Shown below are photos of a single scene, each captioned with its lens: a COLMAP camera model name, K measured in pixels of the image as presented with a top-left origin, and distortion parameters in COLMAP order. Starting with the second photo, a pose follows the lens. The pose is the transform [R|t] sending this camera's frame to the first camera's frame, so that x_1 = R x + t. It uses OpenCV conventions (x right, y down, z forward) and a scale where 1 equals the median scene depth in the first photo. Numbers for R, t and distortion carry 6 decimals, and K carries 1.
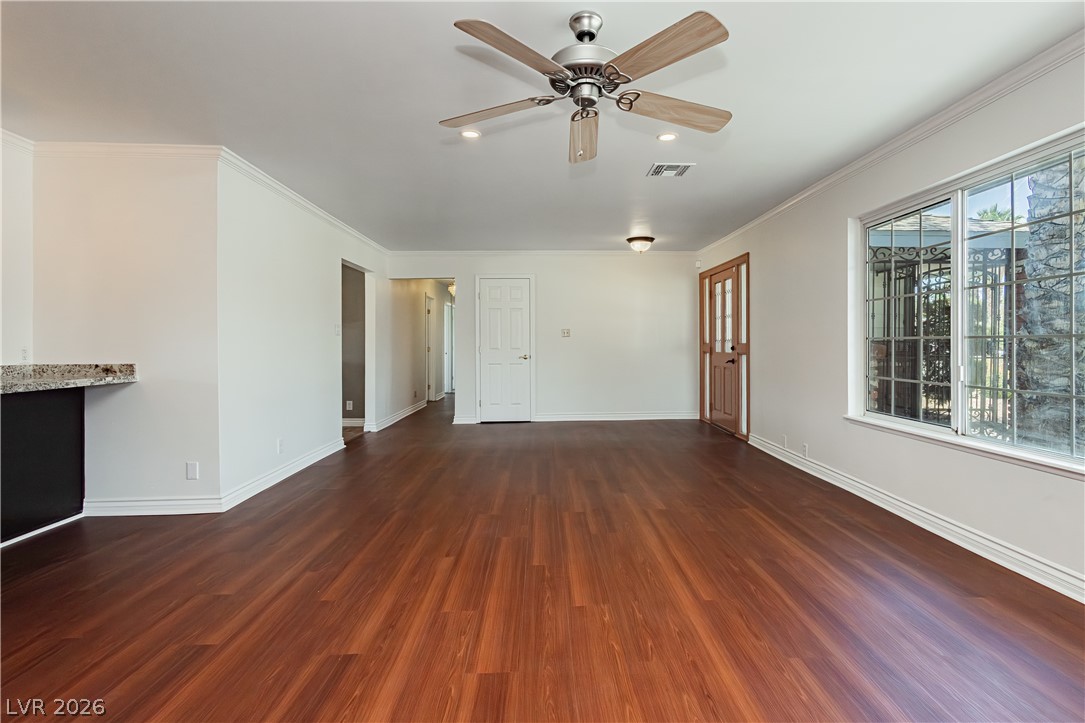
lens RADIAL K [[497.6, 0, 538.6], [0, 497.6, 361.2], [0, 0, 1]] dist [0.003776, 0.000421]
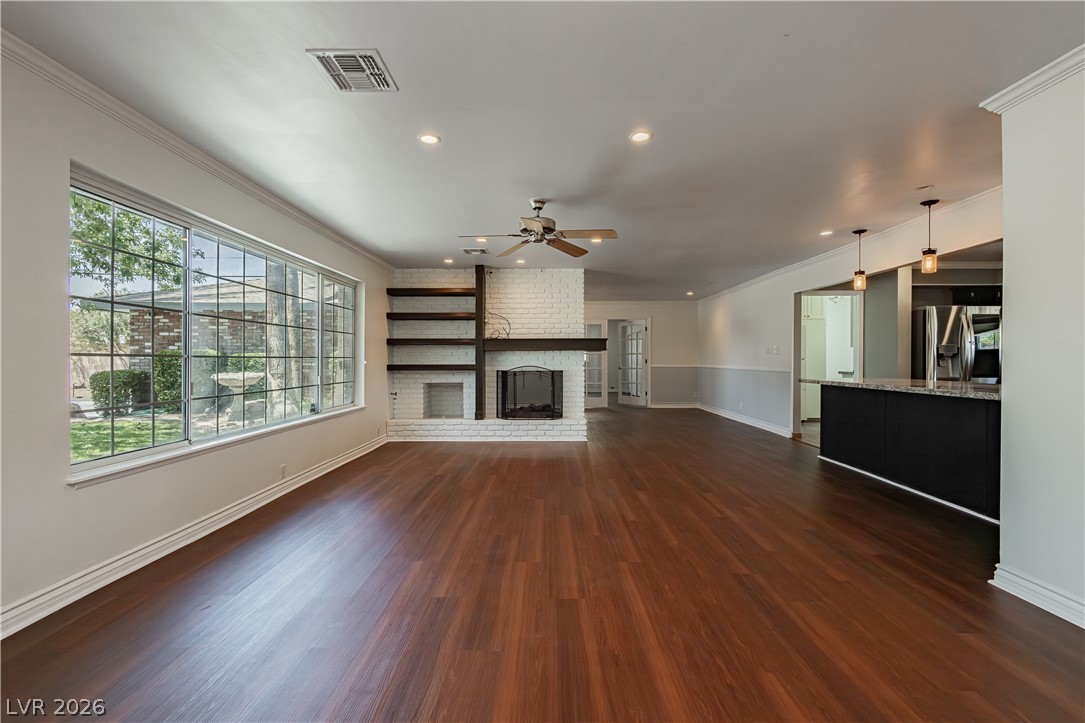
lens RADIAL K [[497.6, 0, 538.6], [0, 497.6, 361.2], [0, 0, 1]] dist [0.003776, 0.000421]
pose [[-0.999956, 0.002287, 0.009060, 0.050974], [0.002582, 0.999462, 0.032683, -0.069361], [-0.008980, 0.032705, -0.999425, 2.064221]]
